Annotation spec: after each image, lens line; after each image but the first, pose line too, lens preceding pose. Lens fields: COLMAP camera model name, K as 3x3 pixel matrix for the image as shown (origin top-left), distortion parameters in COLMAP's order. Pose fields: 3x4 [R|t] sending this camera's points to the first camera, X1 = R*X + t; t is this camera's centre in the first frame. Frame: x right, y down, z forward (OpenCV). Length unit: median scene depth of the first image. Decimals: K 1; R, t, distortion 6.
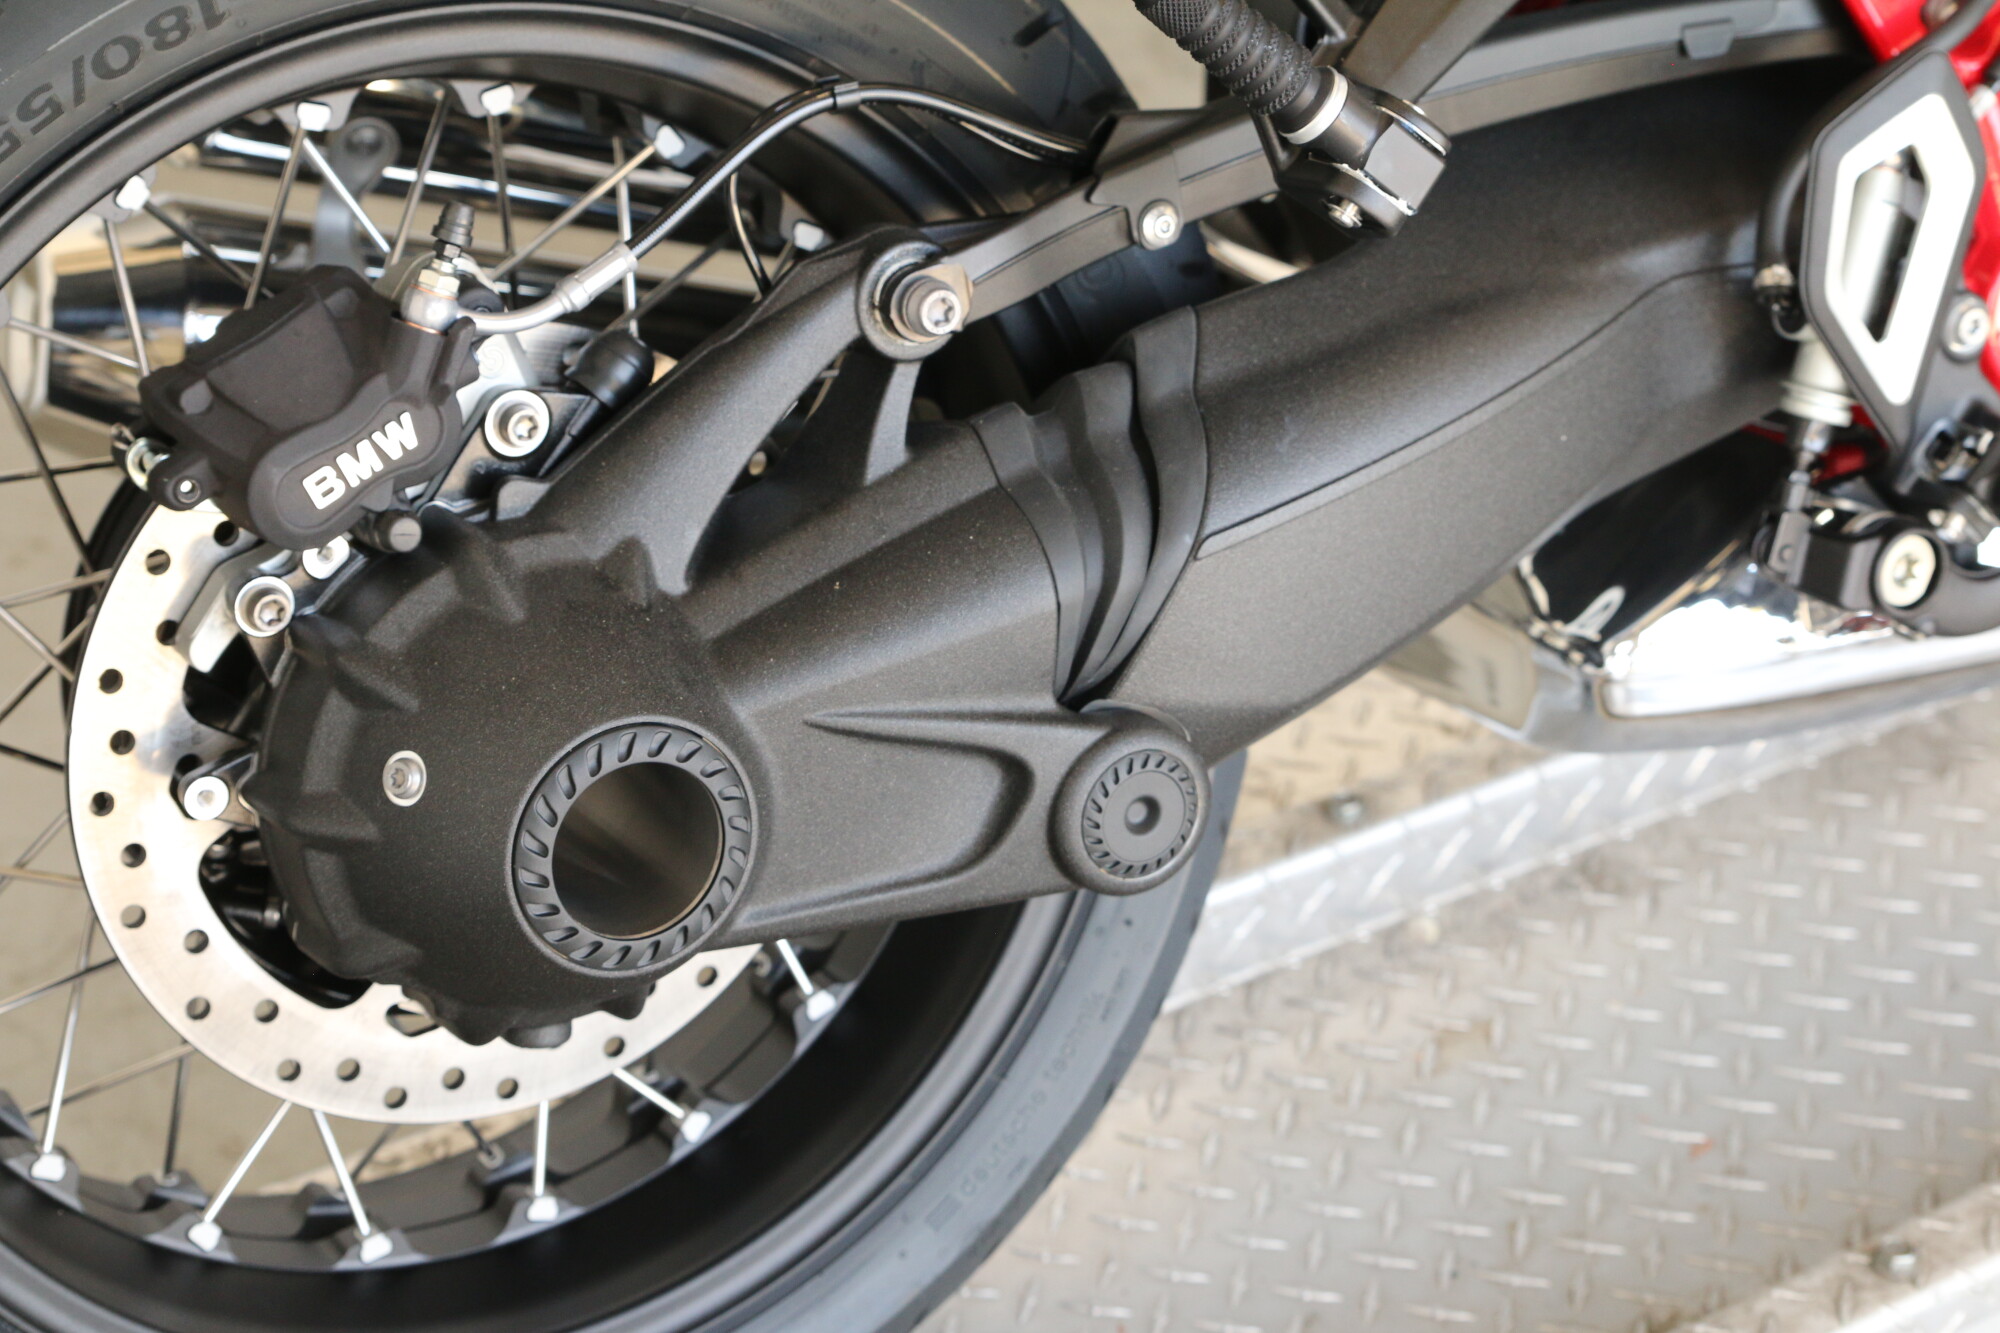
lens RADIAL K [[3923.1, 0, 1027.4], [0, 3923.1, 664.1], [0, 0, 1]] dist [-0.016609, 0.128961]
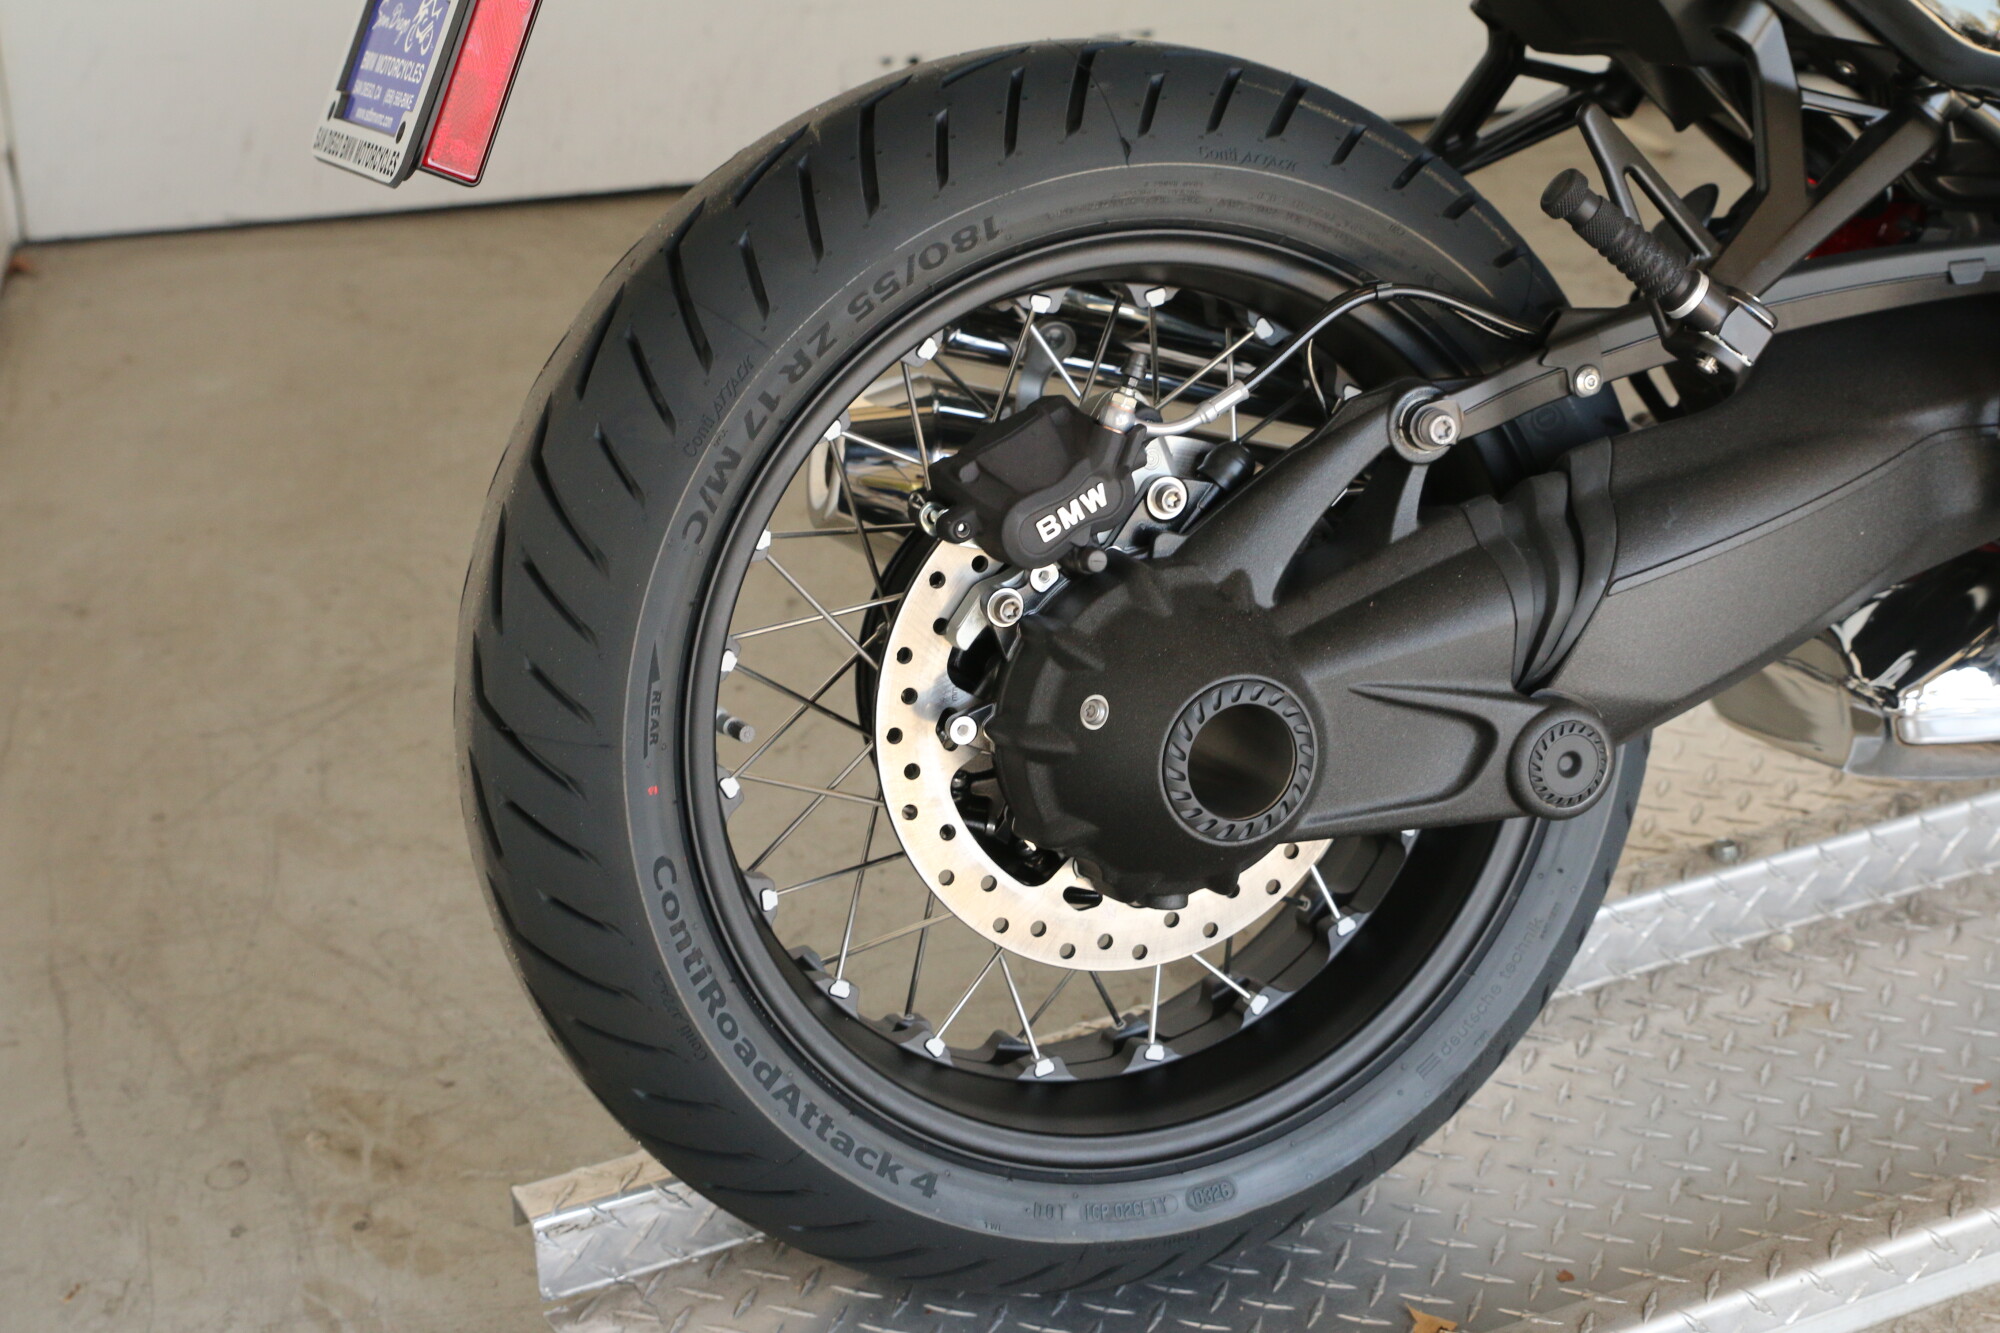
lens RADIAL K [[3844.0, 0, 1000.0], [0, 3844.0, 666.5], [0, 0, 1]] dist [-0.030731, 0.187366]
pose [[0.991716, 0.018826, -0.127066, -0.000942], [-0.031097, 0.994963, -0.095297, 0.149870], [0.124632, 0.098459, 0.987306, -0.497060]]
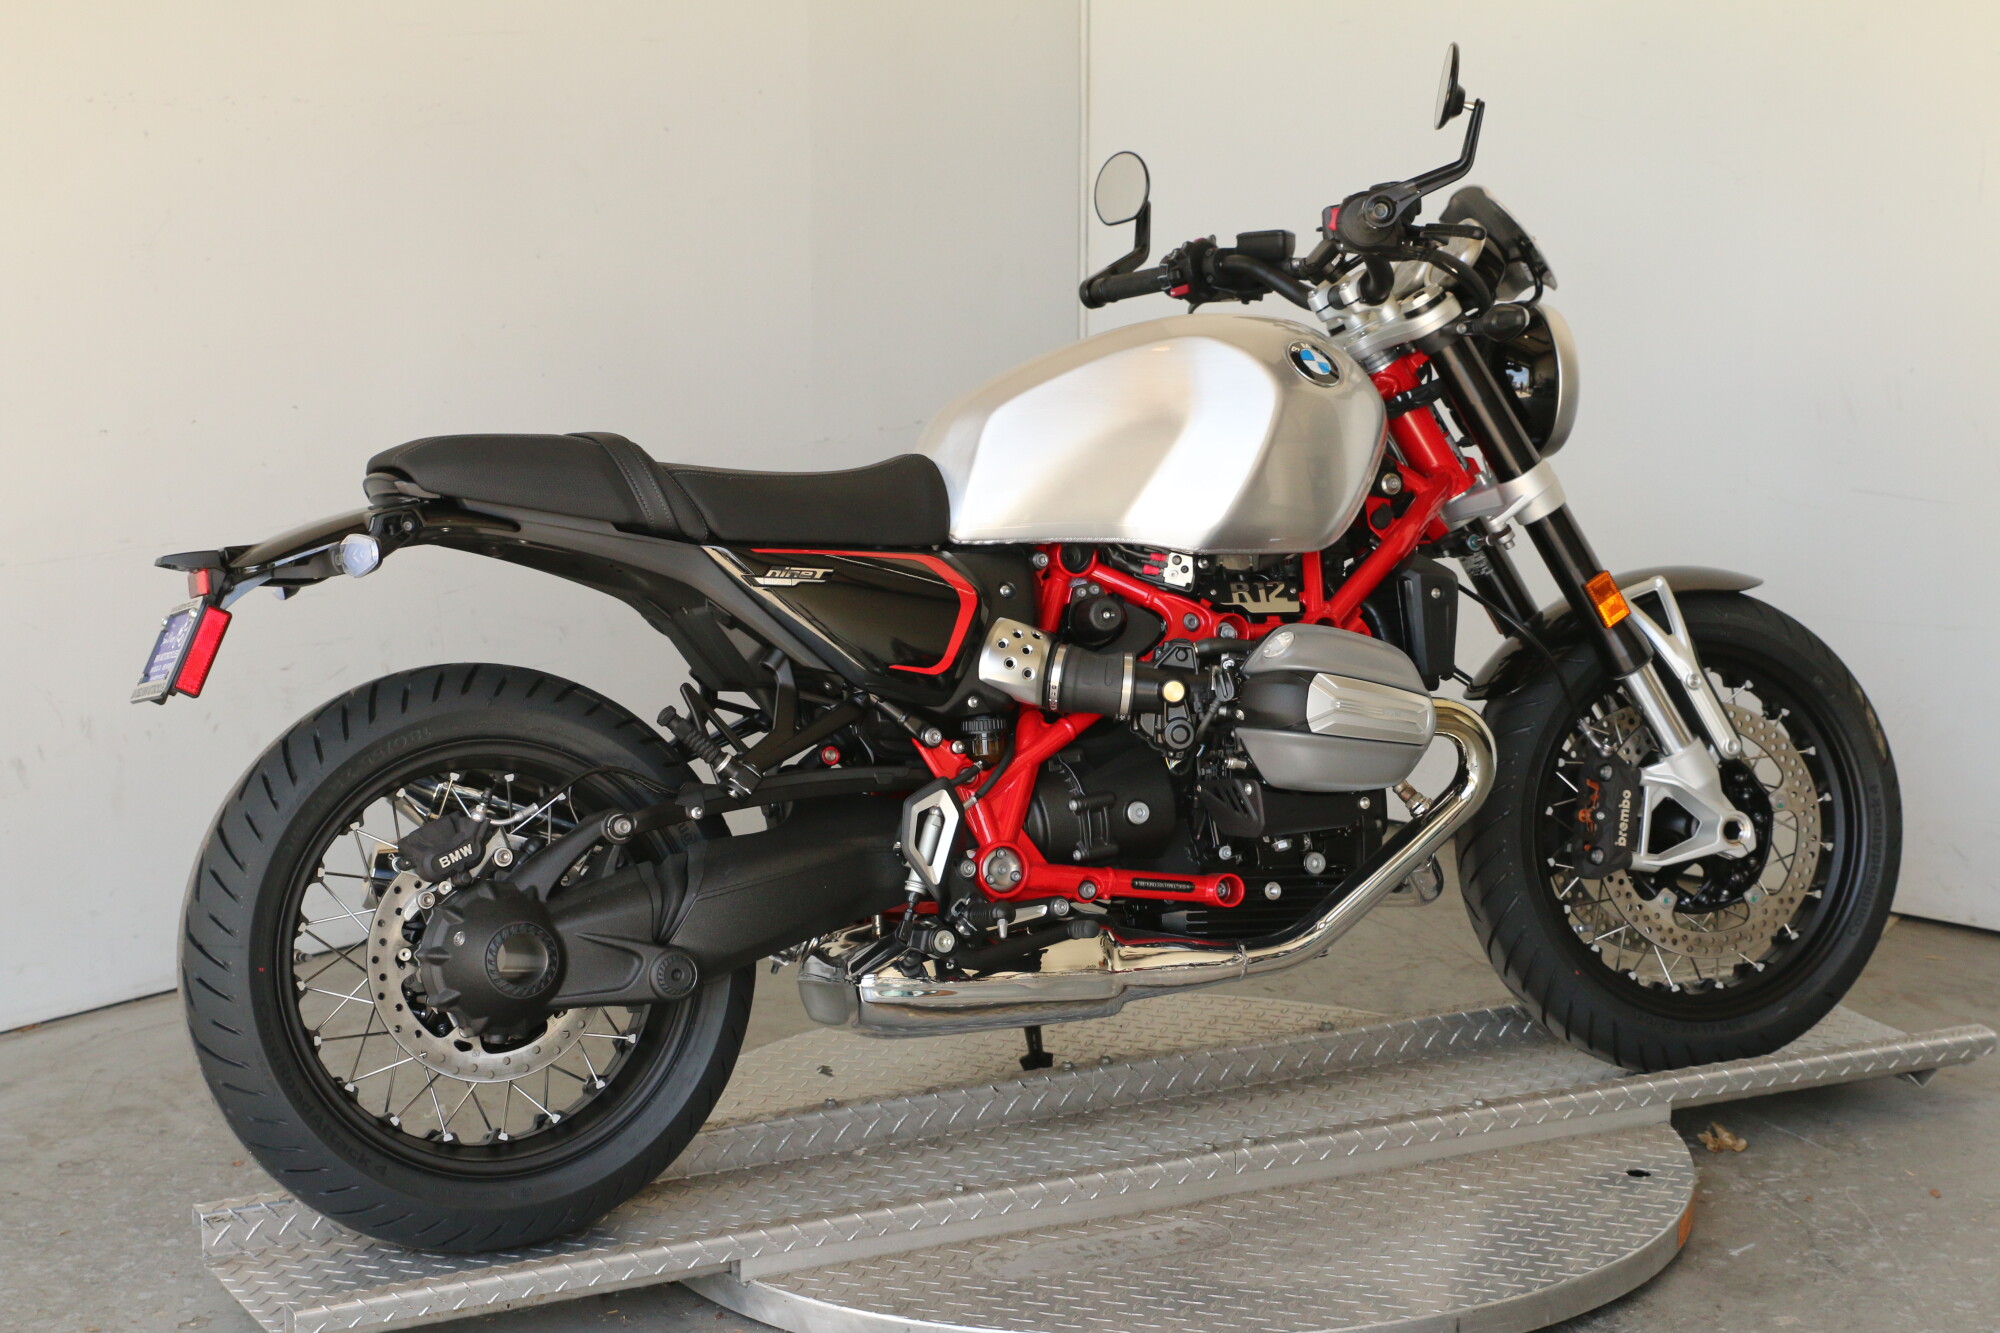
lens RADIAL K [[4000.3, 0, 1000.0], [0, 4000.3, 666.5], [0, 0, 1]] dist [0.038913, 0.096515]
pose [[0.993799, 0.004356, -0.111103, 0.691934], [-0.044066, 0.932836, -0.357597, 1.016538], [0.102083, 0.360275, 0.927244, -2.277244]]
